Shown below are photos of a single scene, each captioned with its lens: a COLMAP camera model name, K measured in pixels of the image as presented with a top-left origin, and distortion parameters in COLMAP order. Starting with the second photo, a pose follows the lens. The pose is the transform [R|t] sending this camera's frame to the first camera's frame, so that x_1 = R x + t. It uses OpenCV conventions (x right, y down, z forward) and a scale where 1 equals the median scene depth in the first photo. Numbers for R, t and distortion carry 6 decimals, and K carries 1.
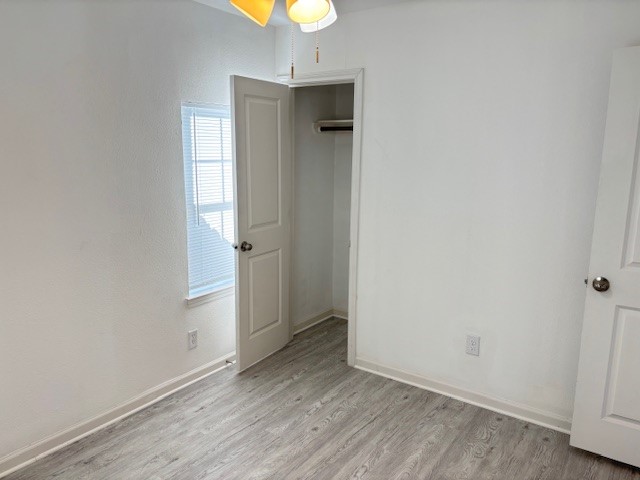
lens RADIAL K [[484.2, 0, 318.5], [0, 484.2, 242.6], [0, 0, 1]] dist [0.031070, -0.036709]
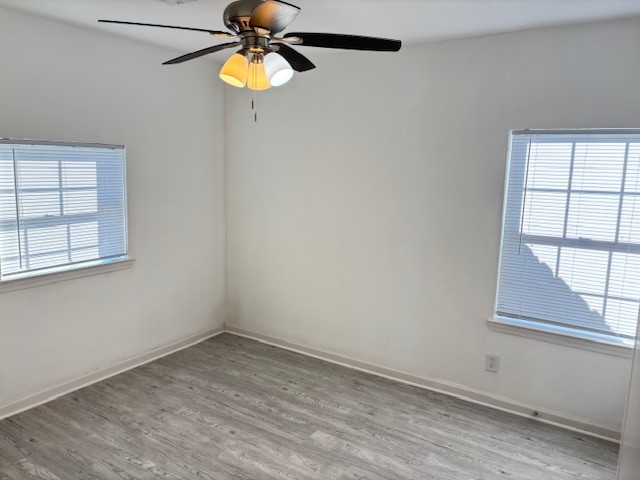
lens RADIAL K [[484.2, 0, 318.4], [0, 484.2, 237.7], [0, 0, 1]] dist [0.031070, -0.036709]
pose [[0.037786, 0.130895, -0.990676, 0.721318], [-0.214889, 0.969254, 0.119869, -0.100473], [0.975907, 0.208356, 0.064753, 0.549391]]
